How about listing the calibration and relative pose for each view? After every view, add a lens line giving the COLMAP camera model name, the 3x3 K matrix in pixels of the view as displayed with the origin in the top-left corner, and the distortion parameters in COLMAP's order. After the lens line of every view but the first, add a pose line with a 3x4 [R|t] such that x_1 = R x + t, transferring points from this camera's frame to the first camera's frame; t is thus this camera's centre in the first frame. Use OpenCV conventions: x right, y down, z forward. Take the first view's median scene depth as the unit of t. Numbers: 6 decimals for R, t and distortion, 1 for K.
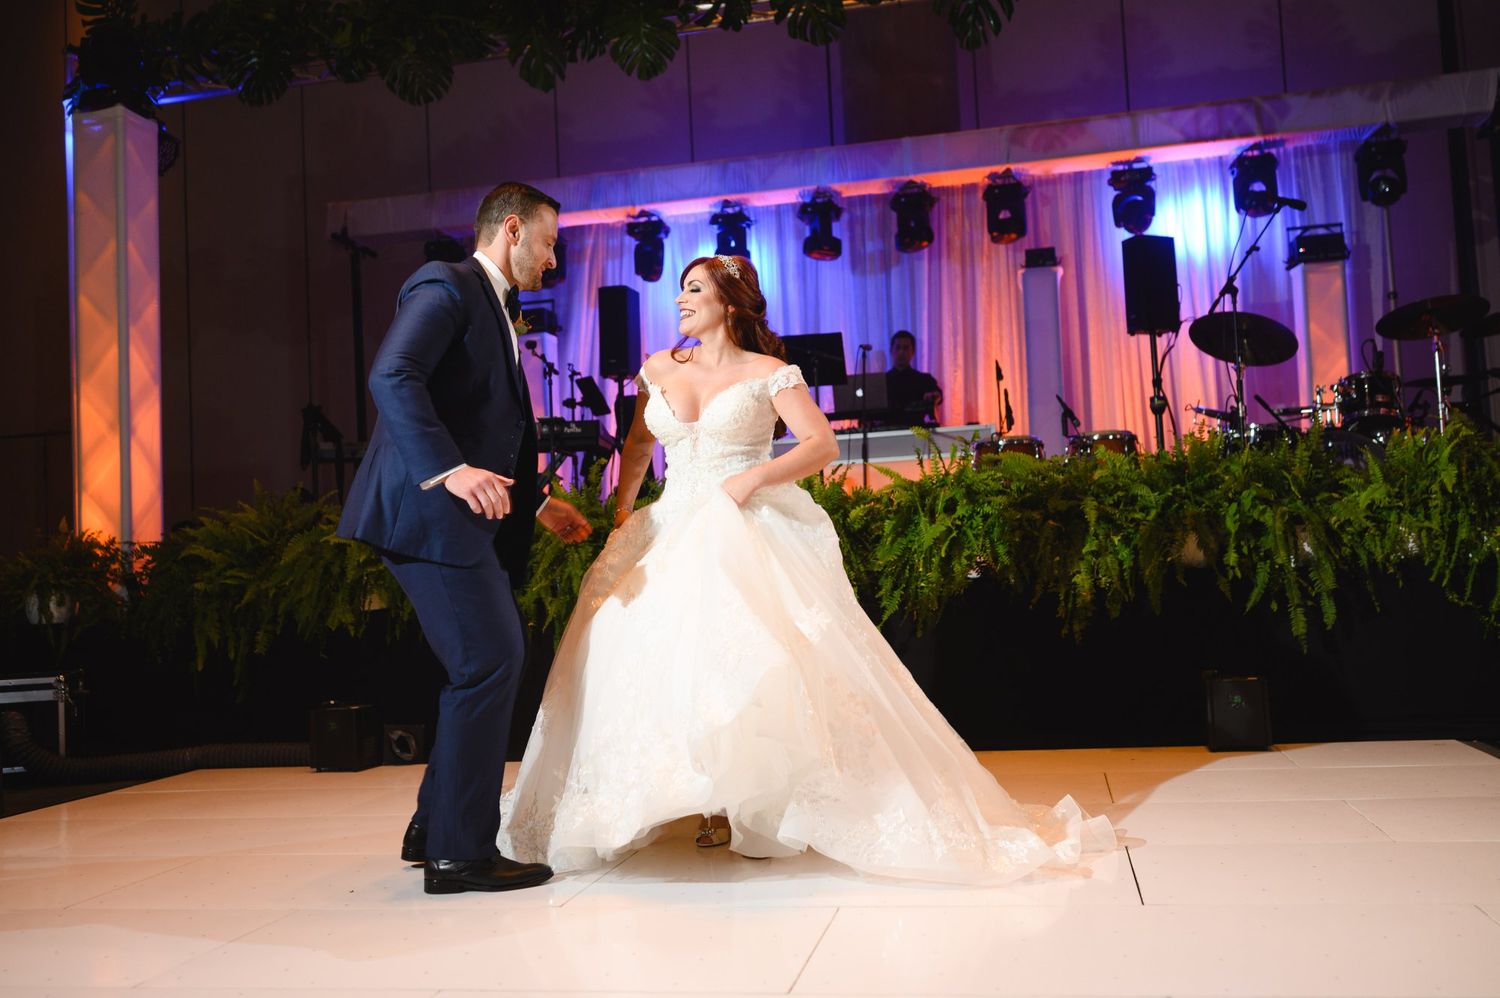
lens RADIAL K [[1420.8, 0, 743.5], [0, 1420.8, 493.5], [0, 0, 1]] dist [-0.001091, 0.002125]
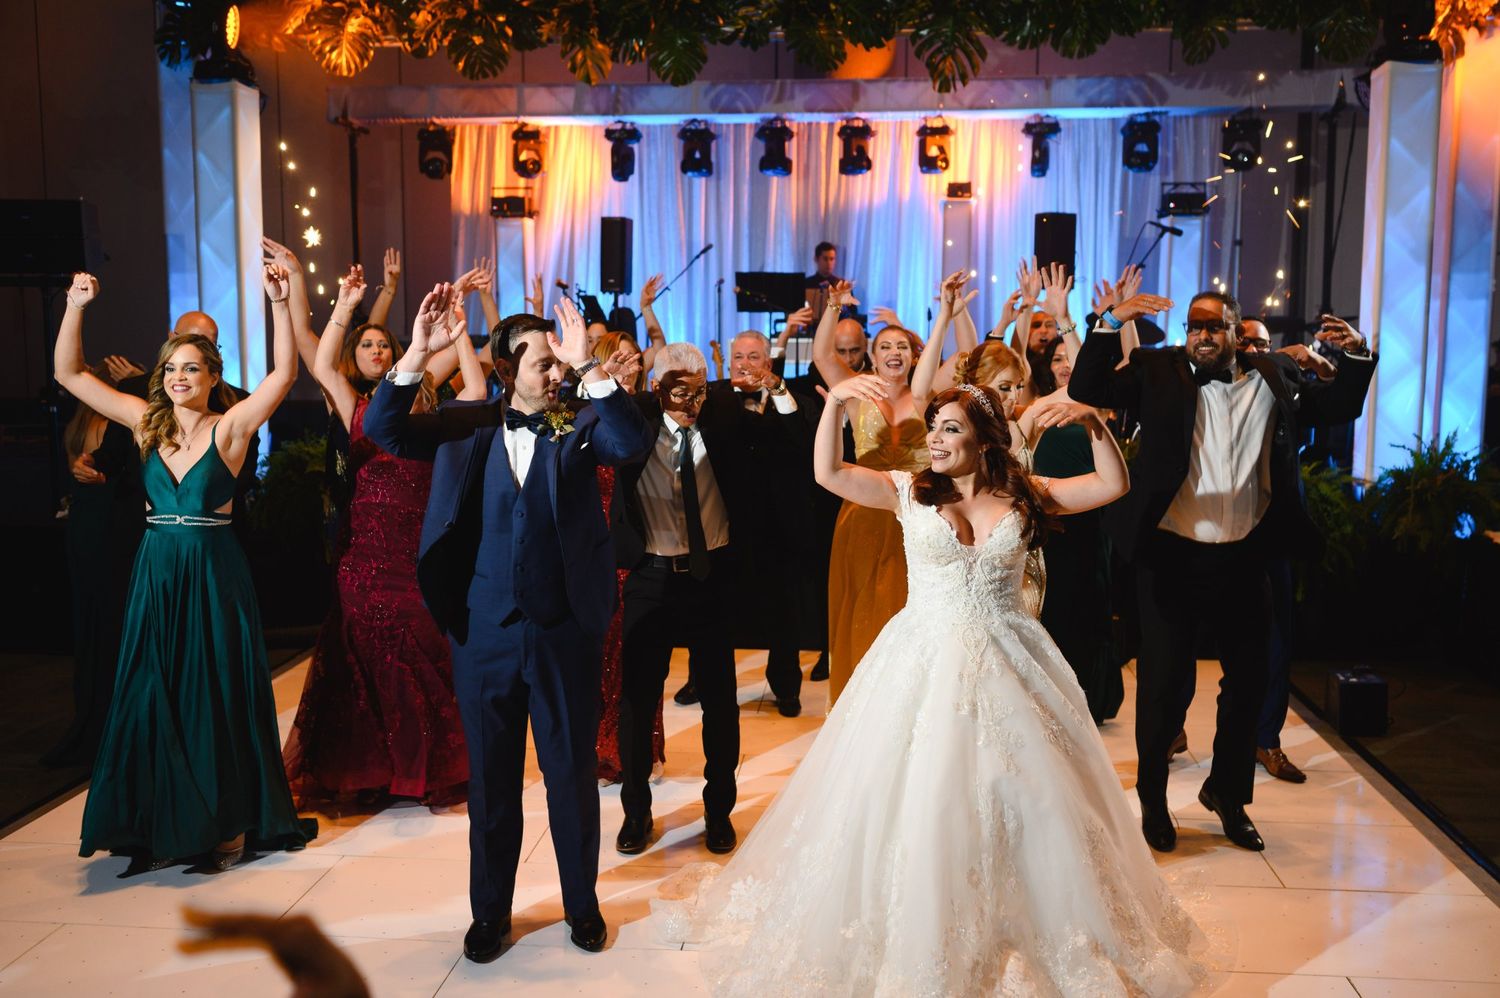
lens RADIAL K [[1420.8, 0, 743.5], [0, 1420.8, 493.5], [0, 0, 1]] dist [-0.001091, 0.002125]
pose [[0.992550, 0.035604, 0.116521, -0.139438], [-0.055808, 0.982982, 0.175022, -0.161678], [-0.108307, -0.180220, 0.977645, -0.260288]]
